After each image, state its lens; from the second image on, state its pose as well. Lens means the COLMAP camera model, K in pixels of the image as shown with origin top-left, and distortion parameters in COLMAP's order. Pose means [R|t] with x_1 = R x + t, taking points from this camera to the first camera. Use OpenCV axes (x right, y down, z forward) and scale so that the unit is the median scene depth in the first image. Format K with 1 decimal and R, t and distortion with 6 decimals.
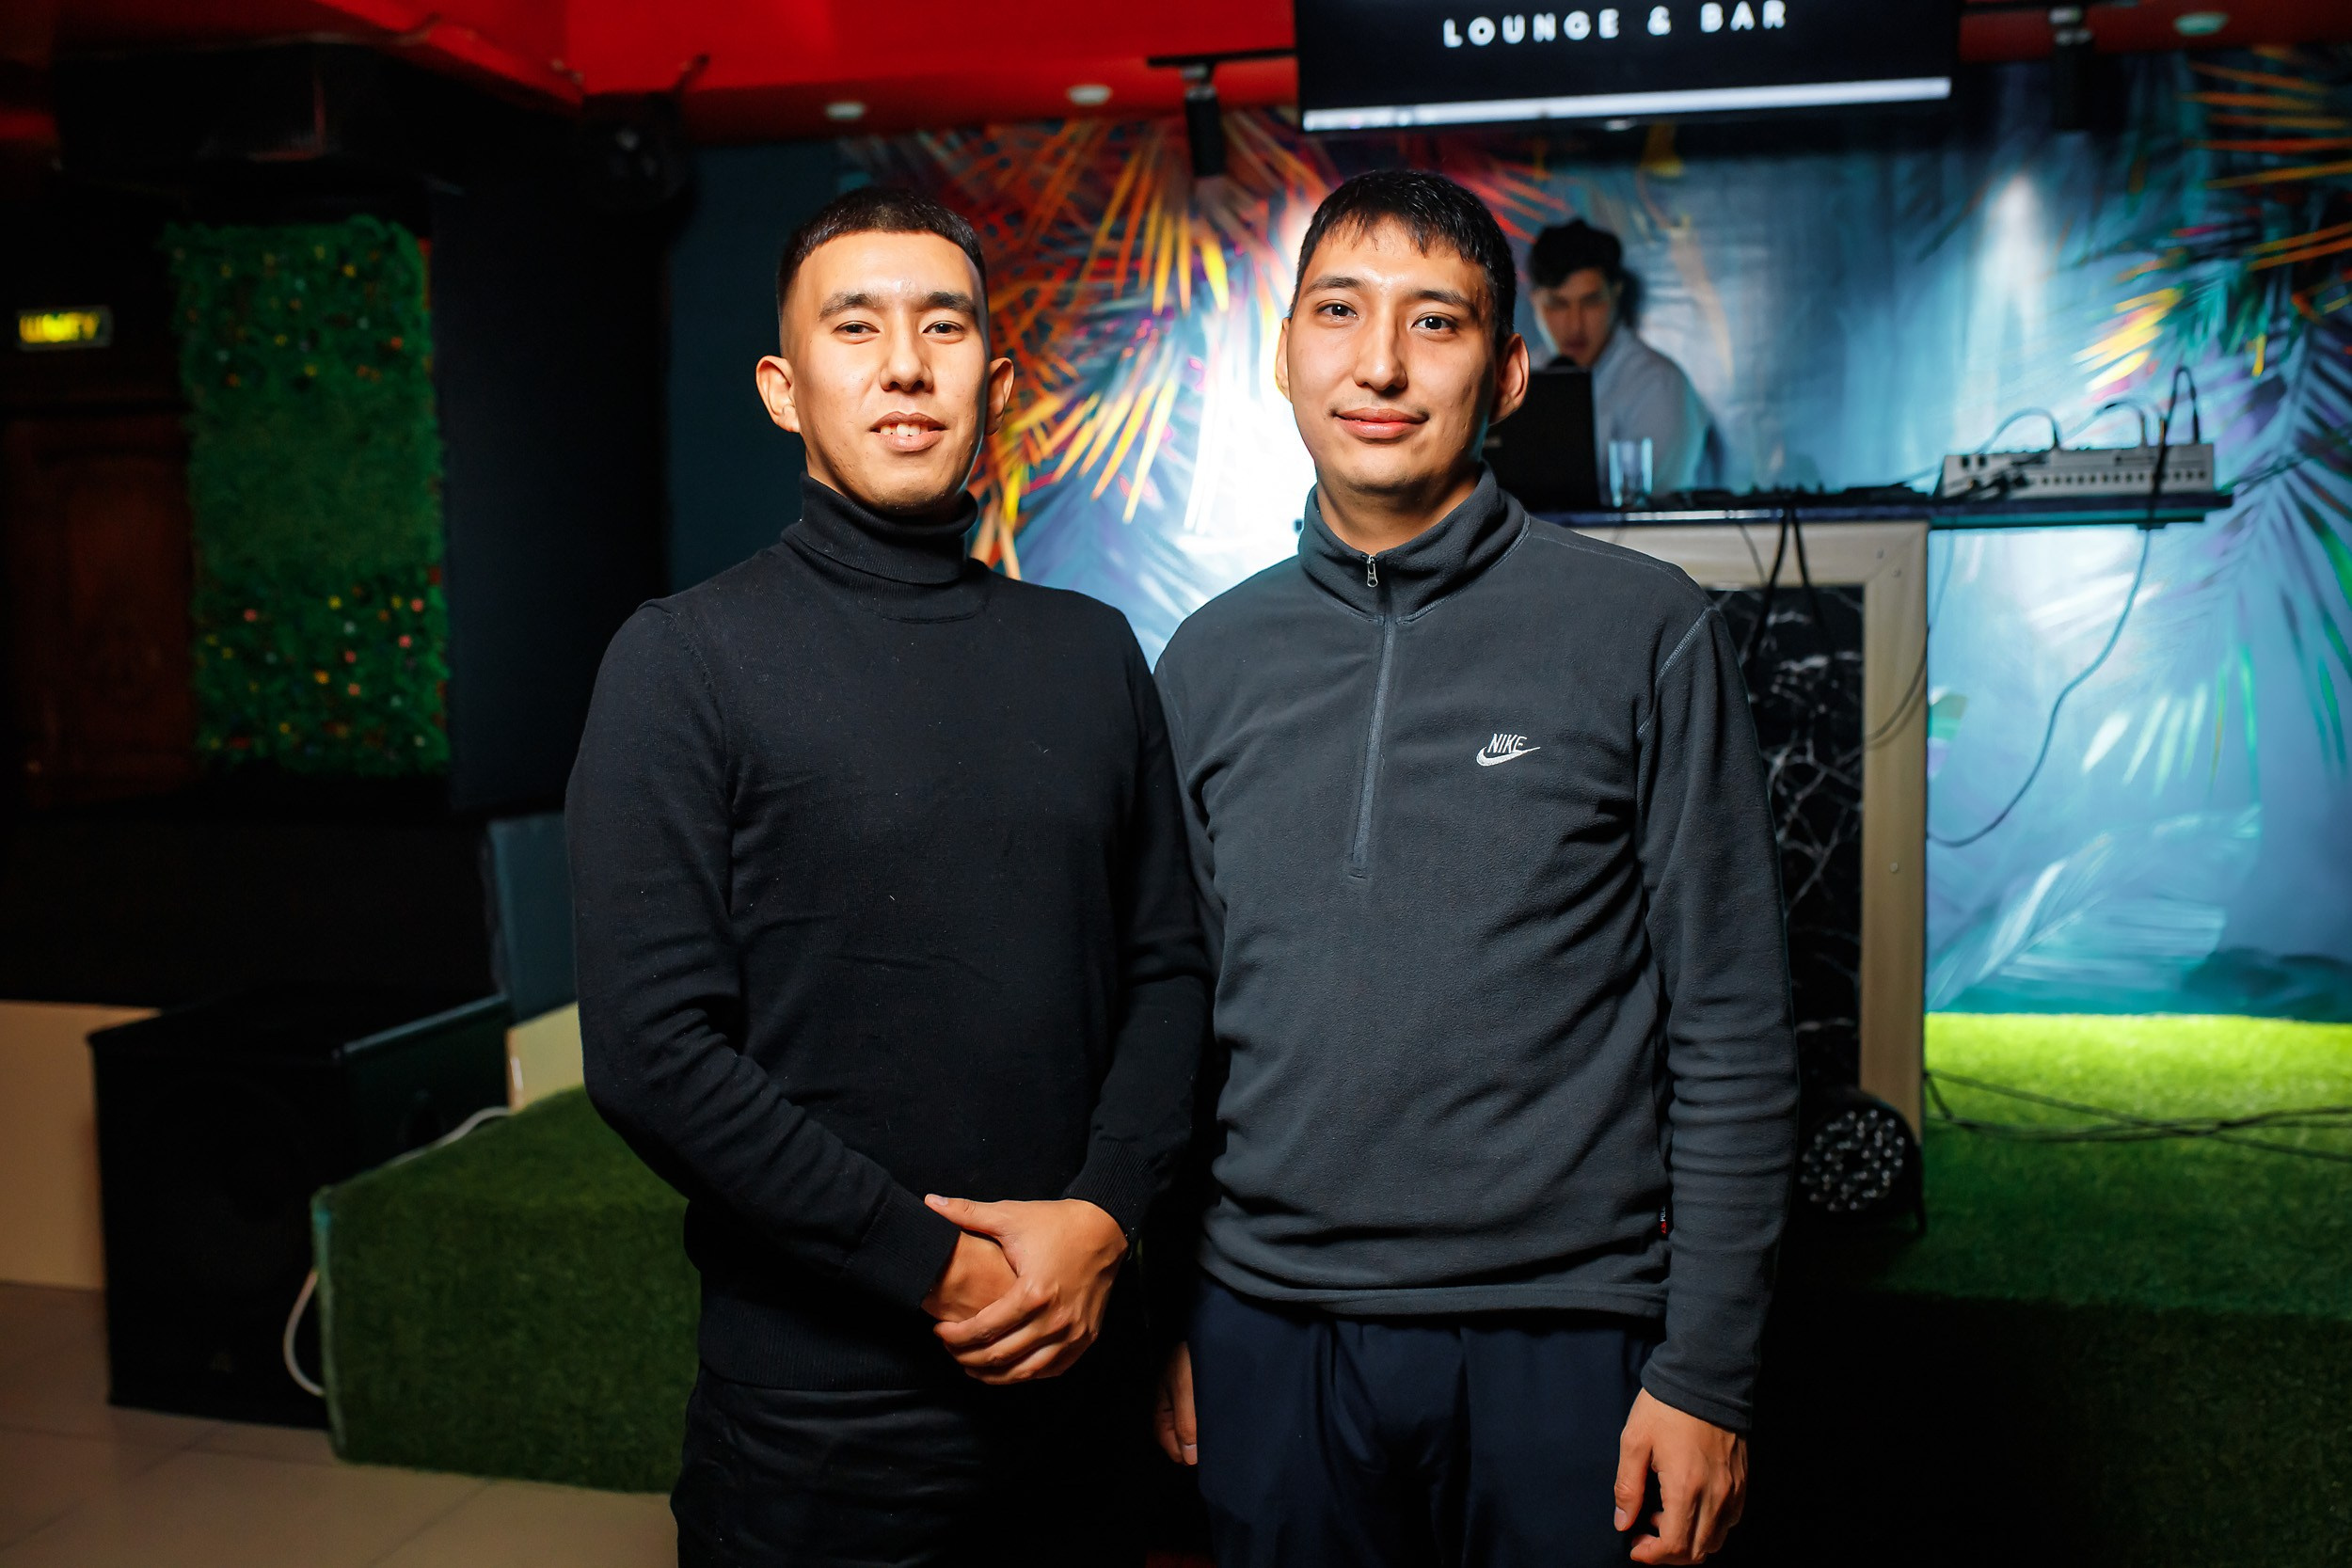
lens RADIAL K [[2236.2, 0, 1177.1], [0, 2236.2, 781.5], [0, 0, 1]] dist [-0.021588, 0.000000]
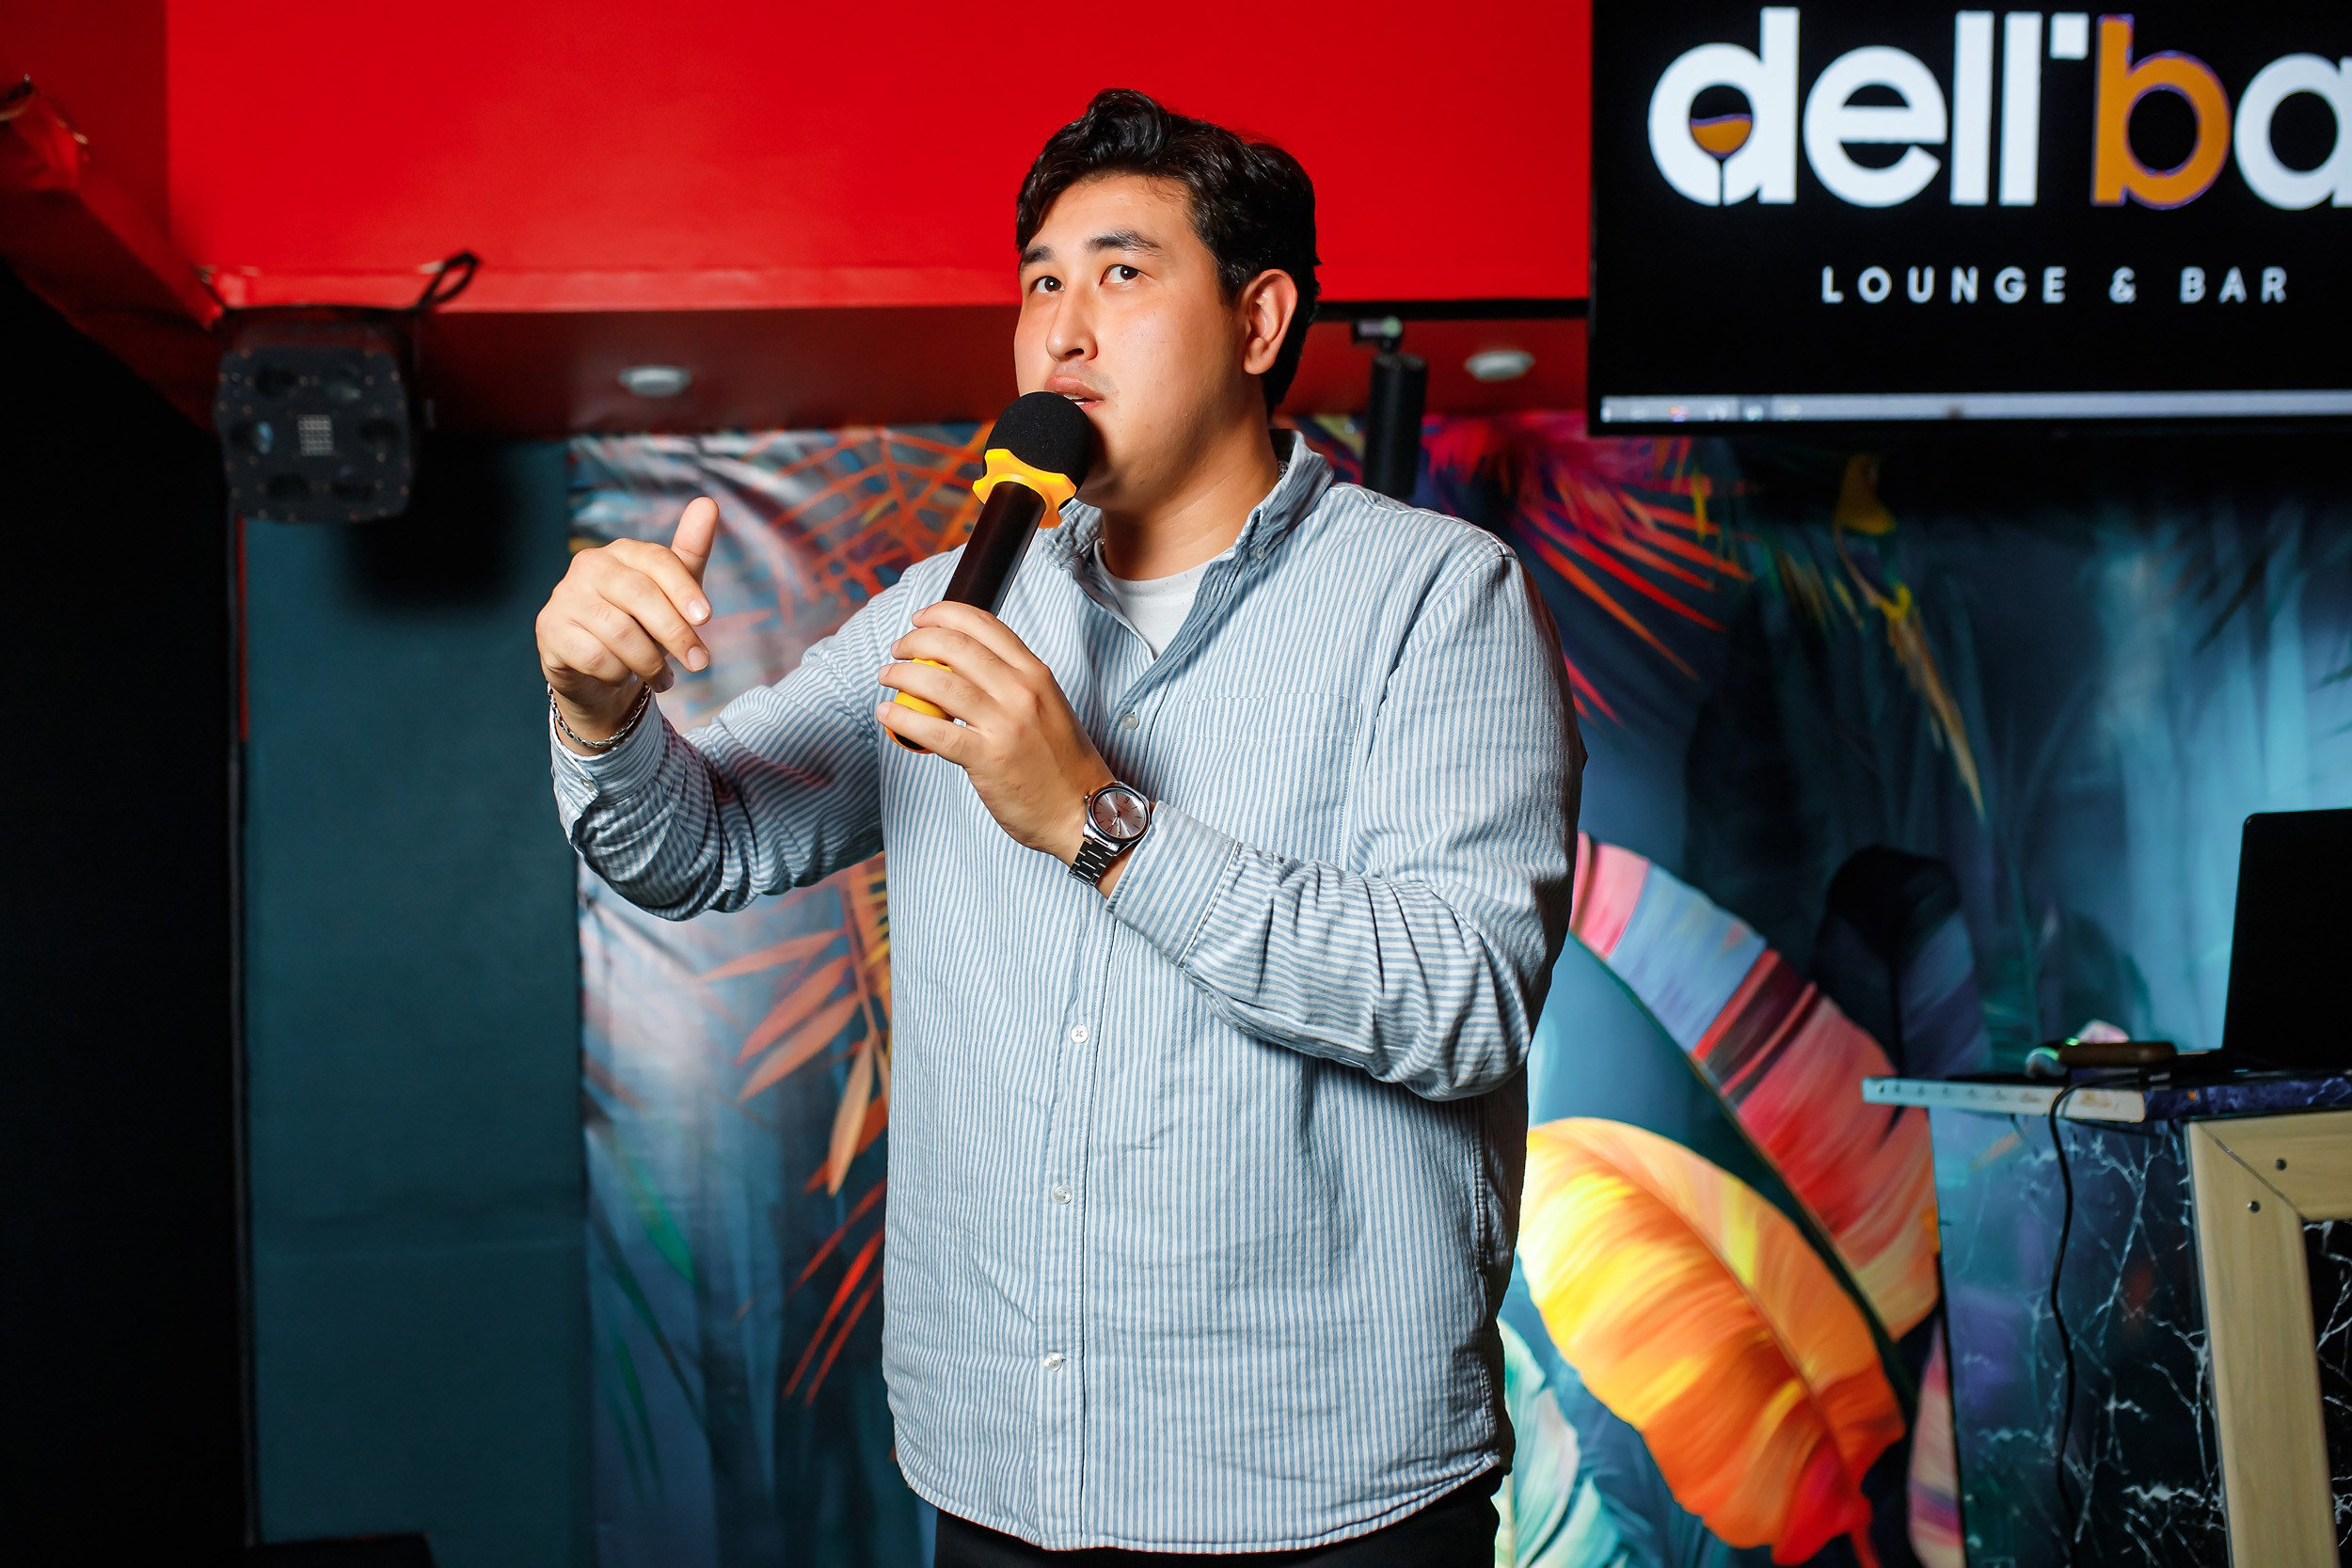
lens RADIAL K [[2236.2, 0, 1199.8], [0, 2236.2, 787.6], [0, 0, 1]] dist [-0.021588, 0.000000]
pose [[0.919670, -0.009684, 0.392573, -0.270774], [0.083519, 0.981648, -0.171443, -0.093325], [-0.383708, 0.190458, 0.903601, 0.482155]]
